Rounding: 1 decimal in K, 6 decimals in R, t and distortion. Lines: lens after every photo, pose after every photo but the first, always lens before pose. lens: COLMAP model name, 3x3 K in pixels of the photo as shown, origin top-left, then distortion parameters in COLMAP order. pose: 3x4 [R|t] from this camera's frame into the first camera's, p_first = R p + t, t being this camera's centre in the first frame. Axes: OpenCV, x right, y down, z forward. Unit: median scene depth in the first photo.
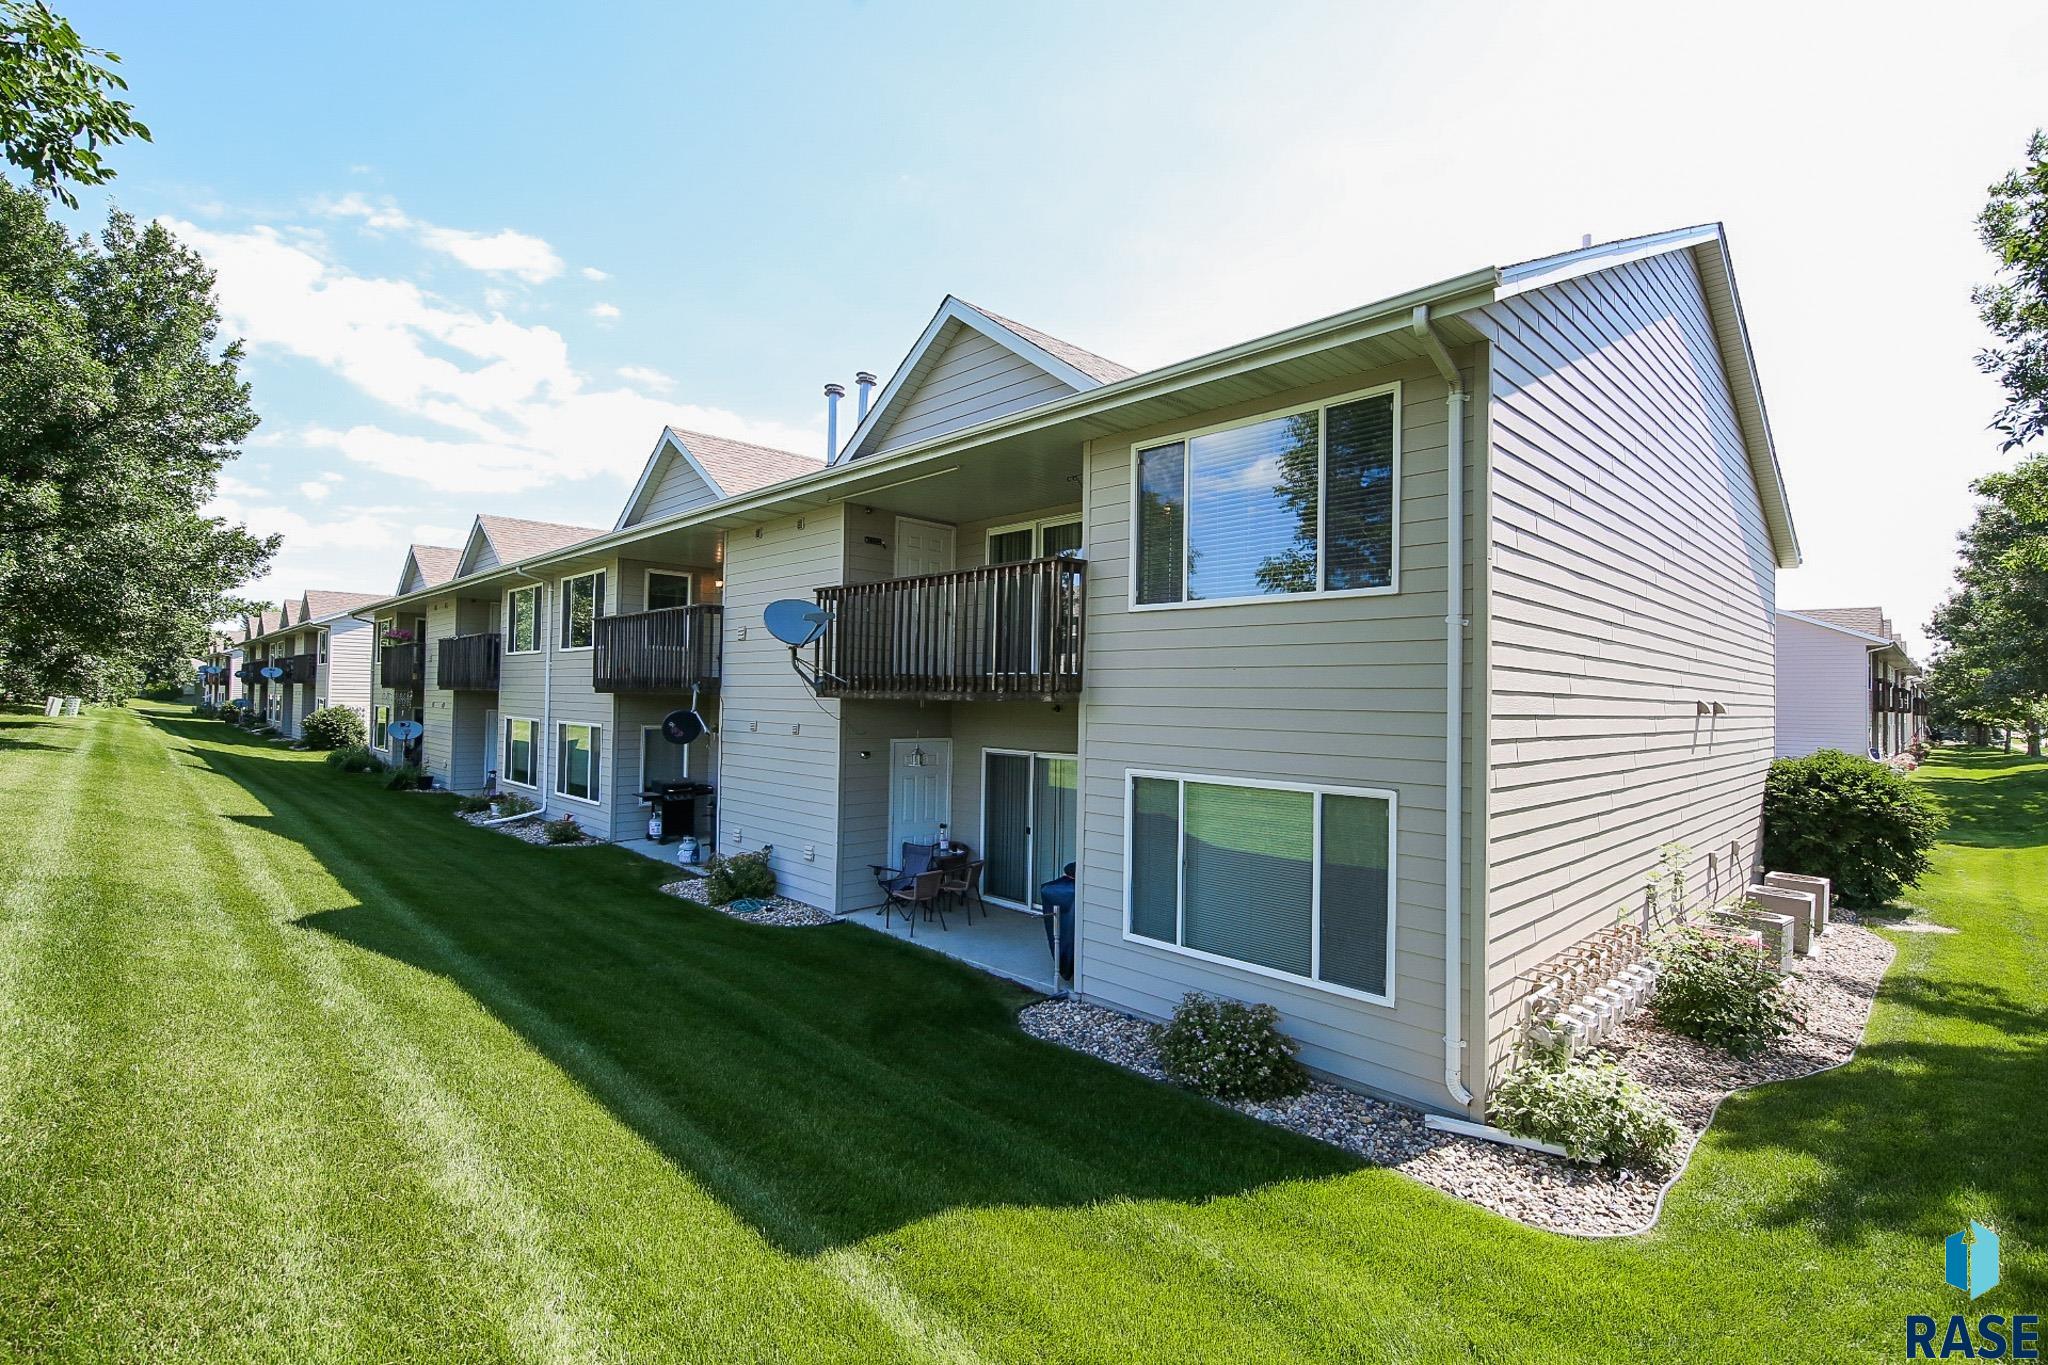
lens RADIAL K [[913.3, 0, 1013.8], [0, 913.3, 679.6], [0, 0, 1]] dist [-0.001133, -0.001277]
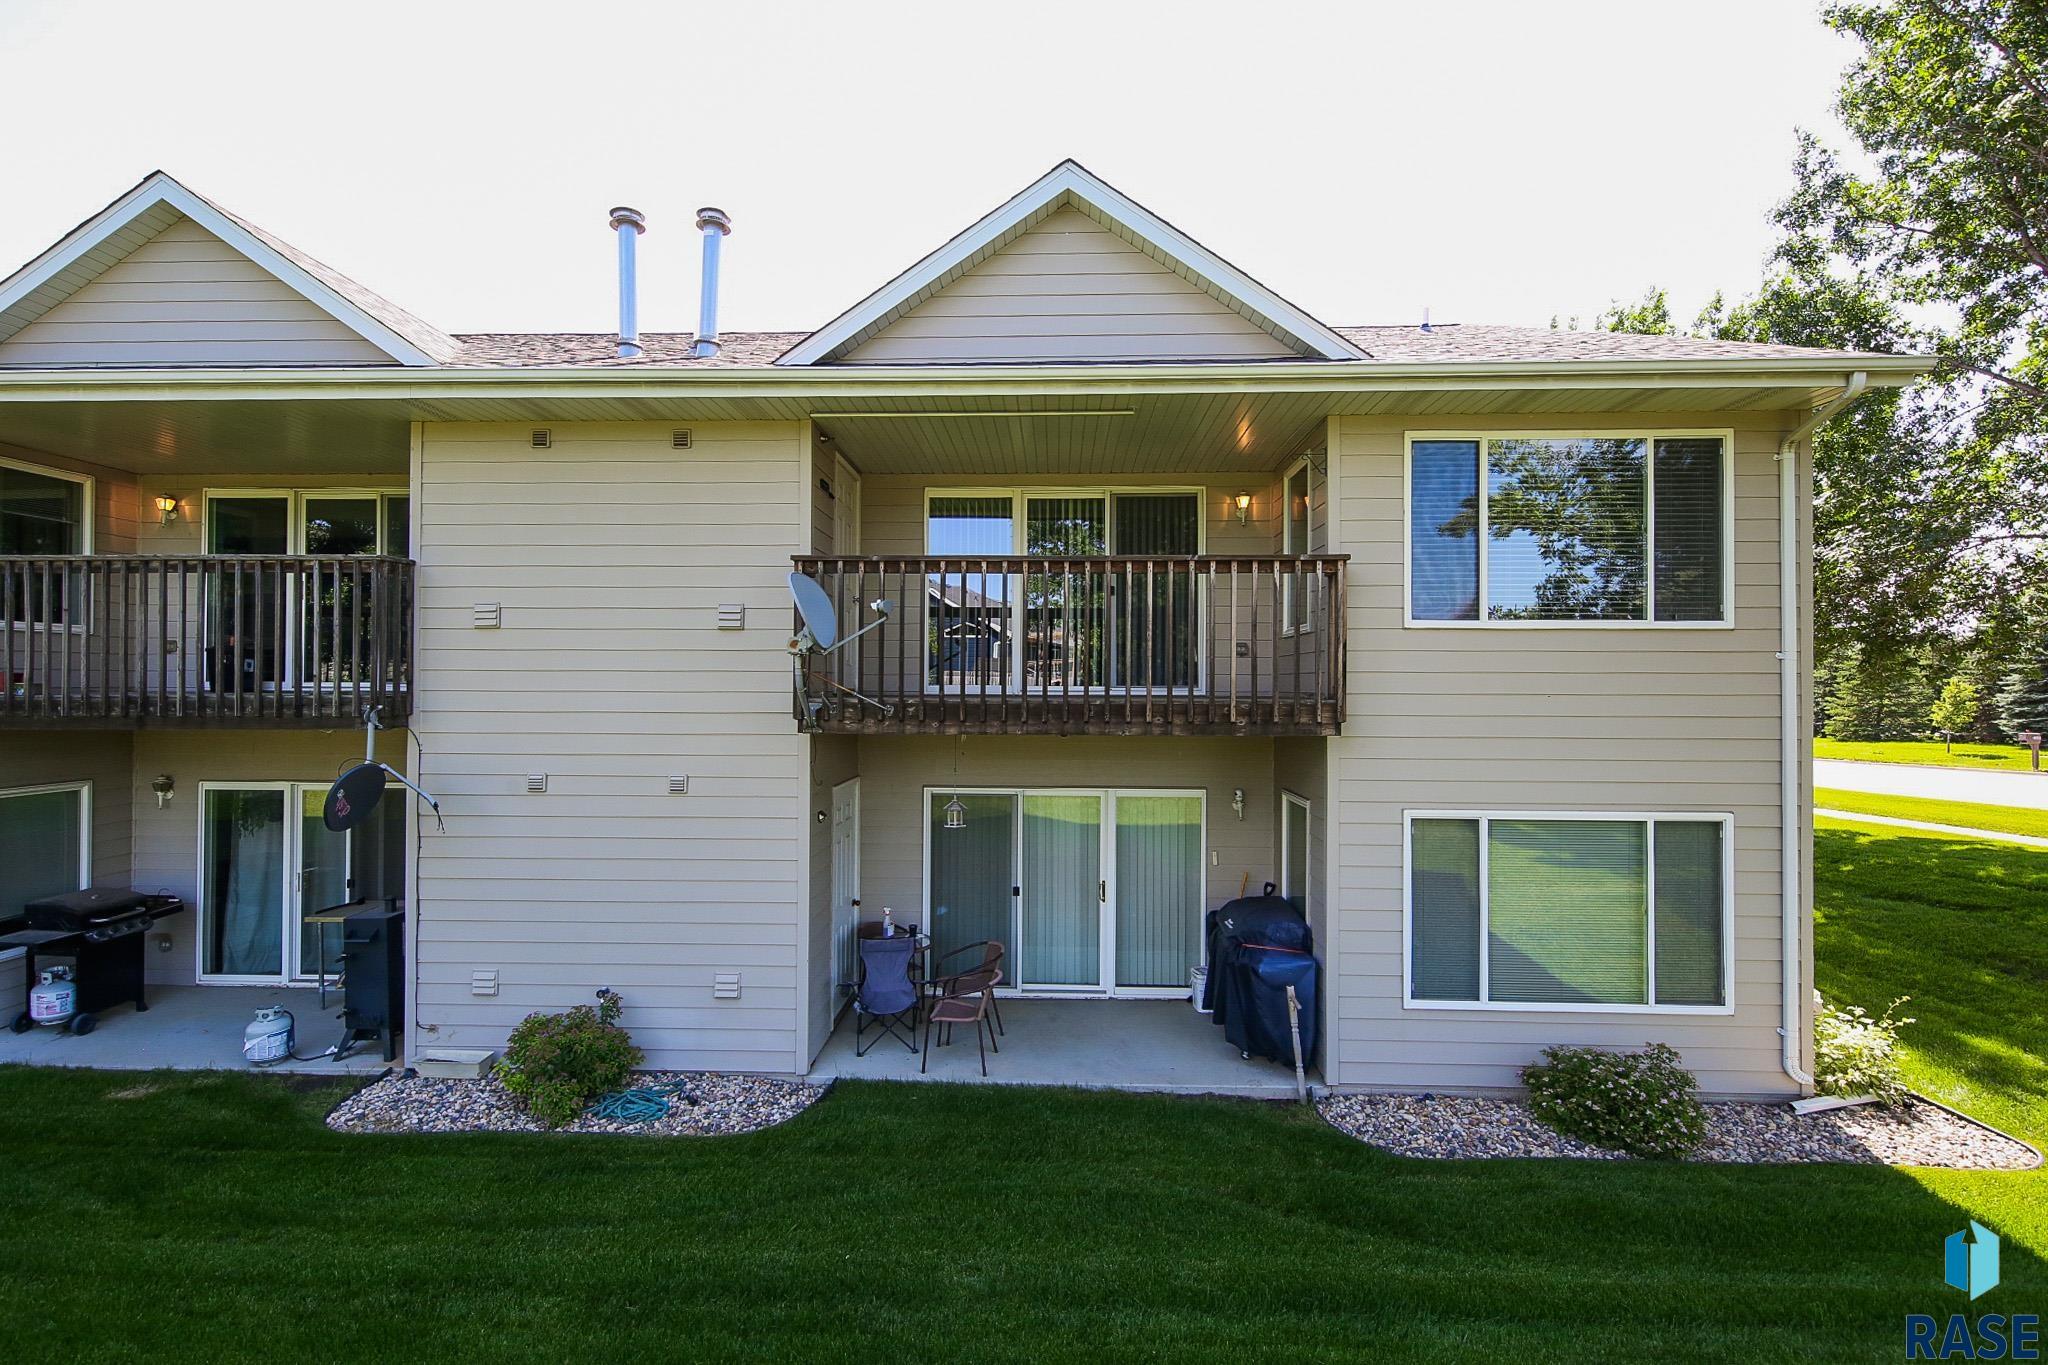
lens RADIAL K [[825.2, 0, 1026.6], [0, 825.2, 722.7], [0, 0, 1]] dist [0.003705, 0.000235]
pose [[0.725074, -0.012440, 0.688558, -0.580136], [-0.006227, 0.999678, 0.024618, -0.001919], [-0.688643, -0.022138, 0.724763, 0.592585]]
